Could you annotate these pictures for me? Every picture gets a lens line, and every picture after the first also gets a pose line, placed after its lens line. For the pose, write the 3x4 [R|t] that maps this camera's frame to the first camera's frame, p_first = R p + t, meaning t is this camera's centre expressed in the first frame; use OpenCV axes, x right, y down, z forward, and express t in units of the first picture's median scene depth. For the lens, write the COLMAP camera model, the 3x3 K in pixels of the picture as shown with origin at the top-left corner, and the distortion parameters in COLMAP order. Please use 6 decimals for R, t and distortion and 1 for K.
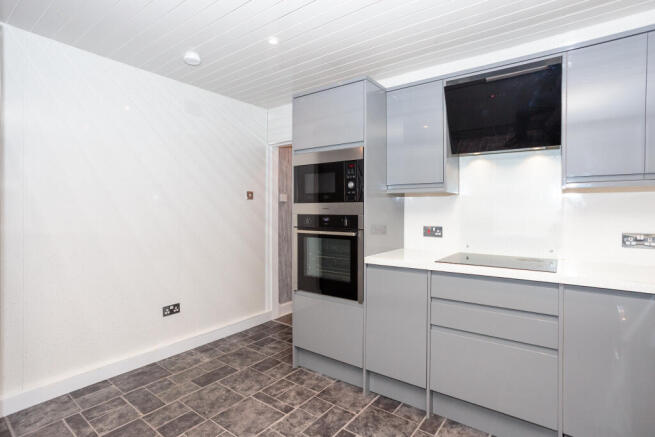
lens RADIAL K [[315.8, 0, 326.0], [0, 315.8, 213.3], [0, 0, 1]] dist [-0.028088, 0.013198]
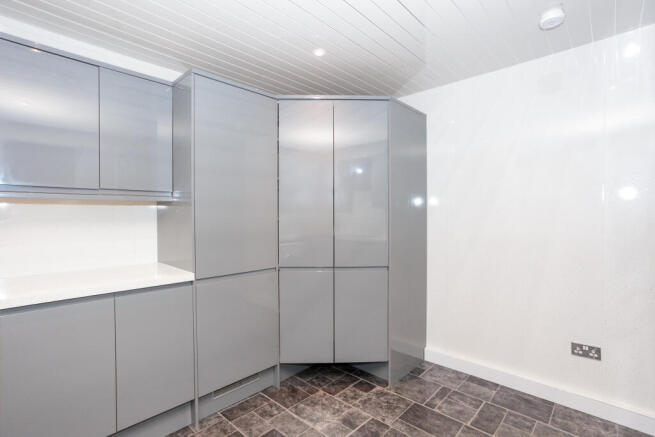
lens RADIAL K [[315.8, 0, 325.3], [0, 315.8, 222.2], [0, 0, 1]] dist [-0.028088, 0.013198]
pose [[-0.101909, 0.007207, -0.994768, 0.392385], [-0.008974, 0.999926, 0.008164, -0.005442], [0.994753, 0.009759, -0.101837, 0.553847]]
